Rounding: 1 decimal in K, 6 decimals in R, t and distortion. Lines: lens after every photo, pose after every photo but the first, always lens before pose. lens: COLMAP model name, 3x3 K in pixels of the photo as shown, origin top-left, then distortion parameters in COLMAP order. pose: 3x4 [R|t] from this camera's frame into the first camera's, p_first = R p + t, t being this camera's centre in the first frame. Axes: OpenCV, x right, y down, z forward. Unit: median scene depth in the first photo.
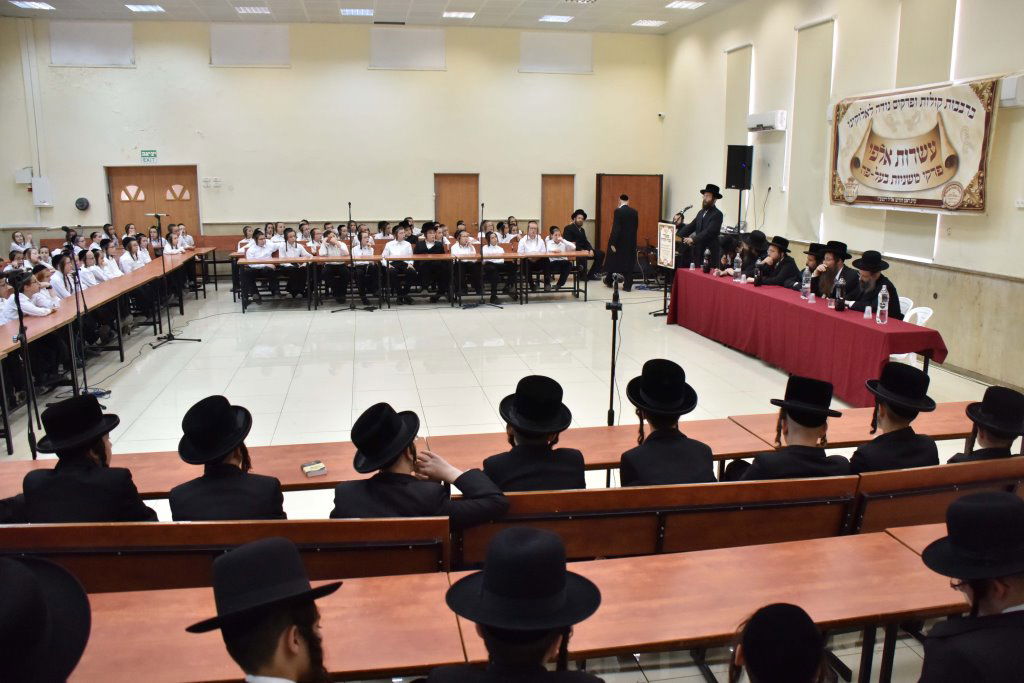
lens RADIAL K [[847.9, 0, 512.0], [0, 847.9, 341.5], [0, 0, 1]] dist [-0.162111, 0.114134]
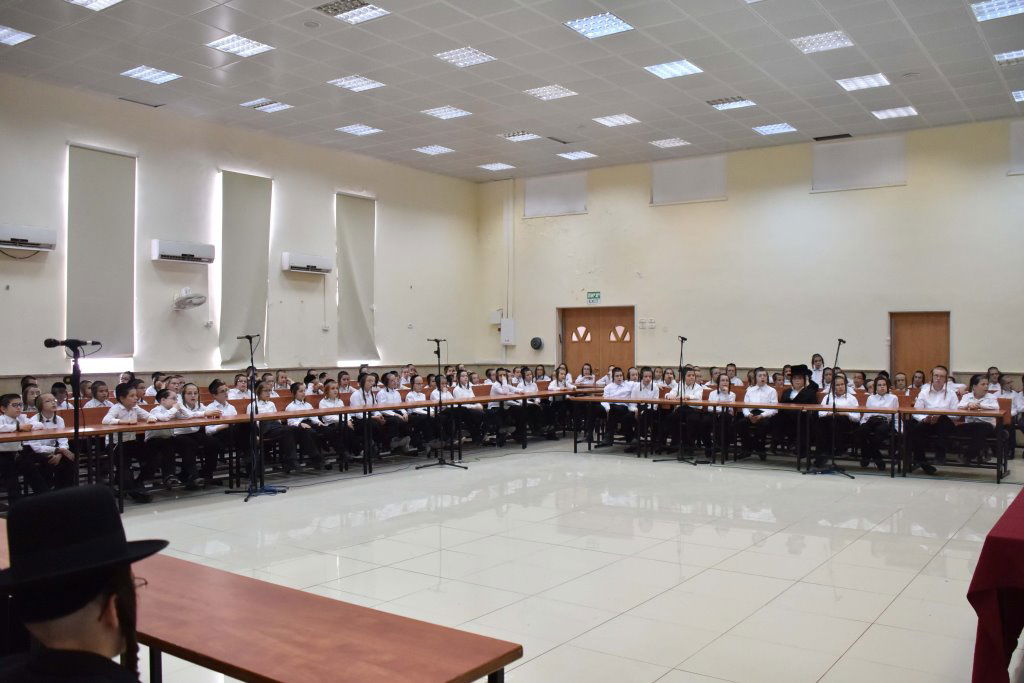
lens RADIAL K [[847.9, 0, 512.0], [0, 847.9, 341.5], [0, 0, 1]] dist [-0.162111, 0.114134]
pose [[0.686616, -0.005031, -0.727003, 0.213752], [-0.141614, 0.979897, -0.140528, -0.010926], [0.713094, 0.199443, 0.672100, 0.208185]]
